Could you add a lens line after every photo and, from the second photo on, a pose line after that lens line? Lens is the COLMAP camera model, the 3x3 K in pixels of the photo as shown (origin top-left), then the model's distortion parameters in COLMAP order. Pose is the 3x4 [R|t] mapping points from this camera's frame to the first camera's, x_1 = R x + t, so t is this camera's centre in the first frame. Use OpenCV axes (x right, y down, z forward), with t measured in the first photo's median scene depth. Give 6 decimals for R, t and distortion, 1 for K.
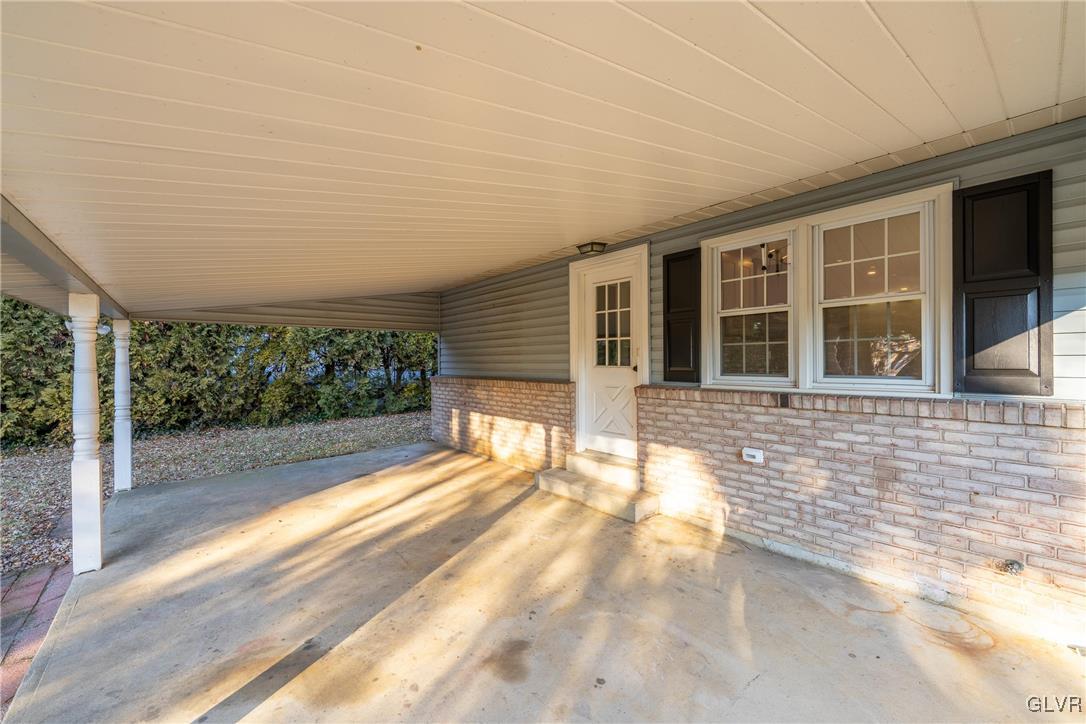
lens RADIAL K [[417.0, 0, 540.7], [0, 417.0, 360.4], [0, 0, 1]] dist [0.001744, 0.000043]
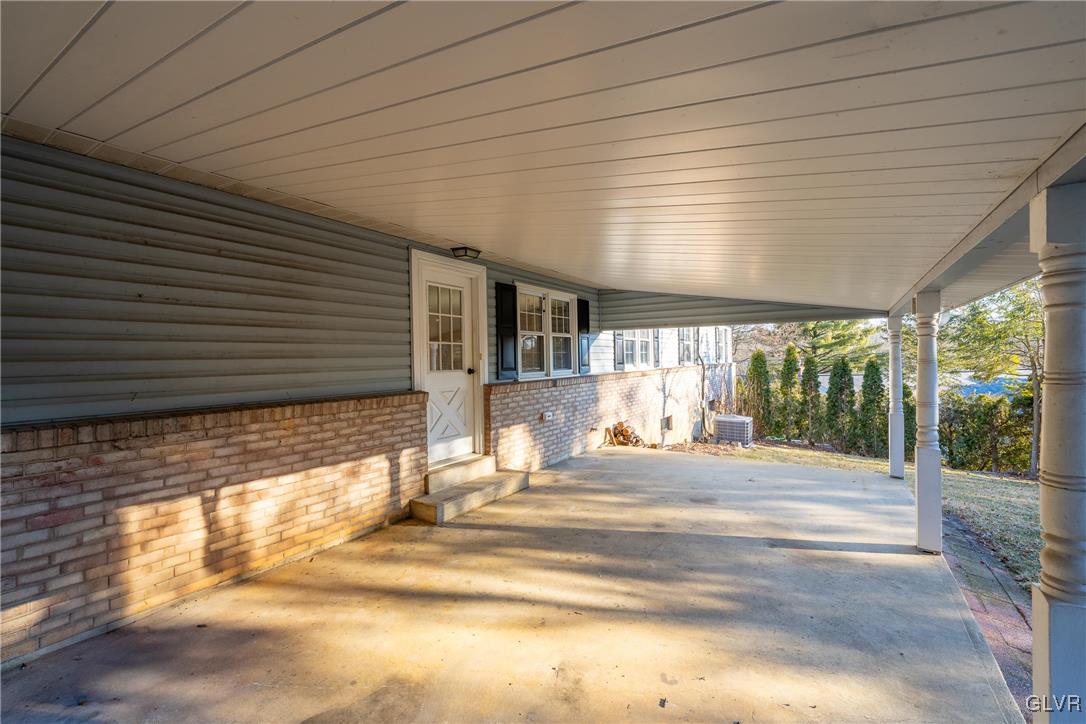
lens RADIAL K [[427.0, 0, 543.0], [0, 427.0, 362.0], [0, 0, 1]] dist [0.000695, -0.000020]
pose [[-0.241024, 0.006128, 0.970500, -0.880761], [0.023168, 0.999731, -0.000559, -0.000112], [-0.970243, 0.022349, -0.241101, 1.025188]]
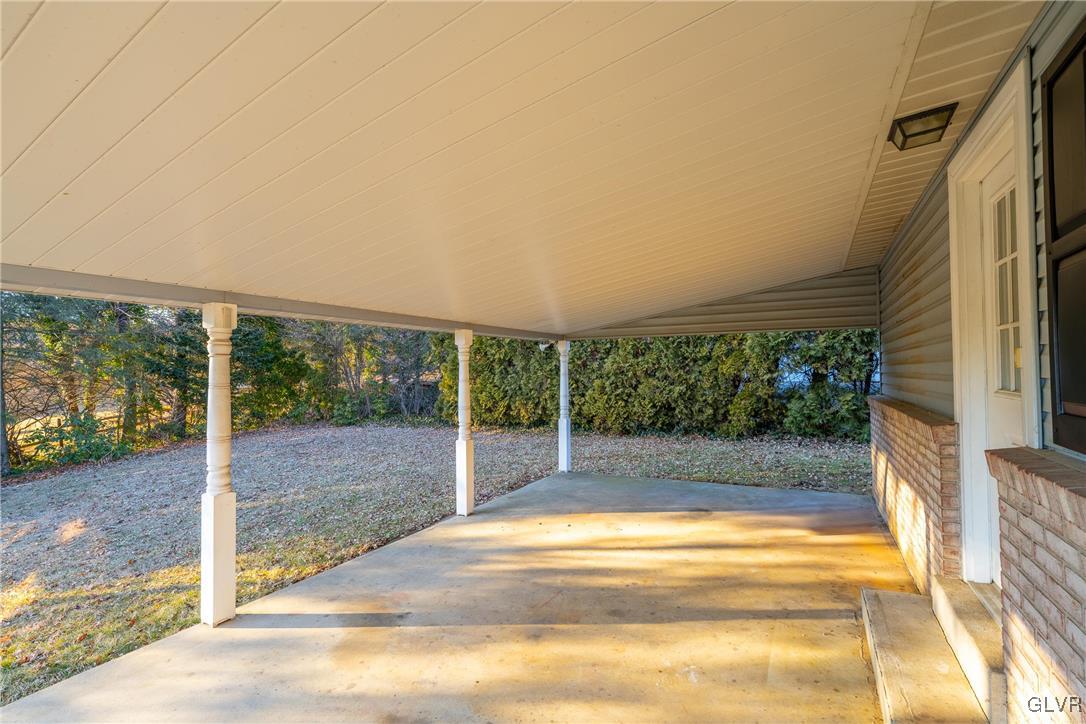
lens RADIAL K [[490.4, 0, 543.0], [0, 490.4, 362.0], [0, 0, 1]] dist [-0.001210, -0.000196]
pose [[0.379505, -0.014083, -0.925083, 0.430383], [0.004888, 0.999901, -0.013217, -0.011283], [0.925177, 0.000494, 0.379536, 0.396888]]
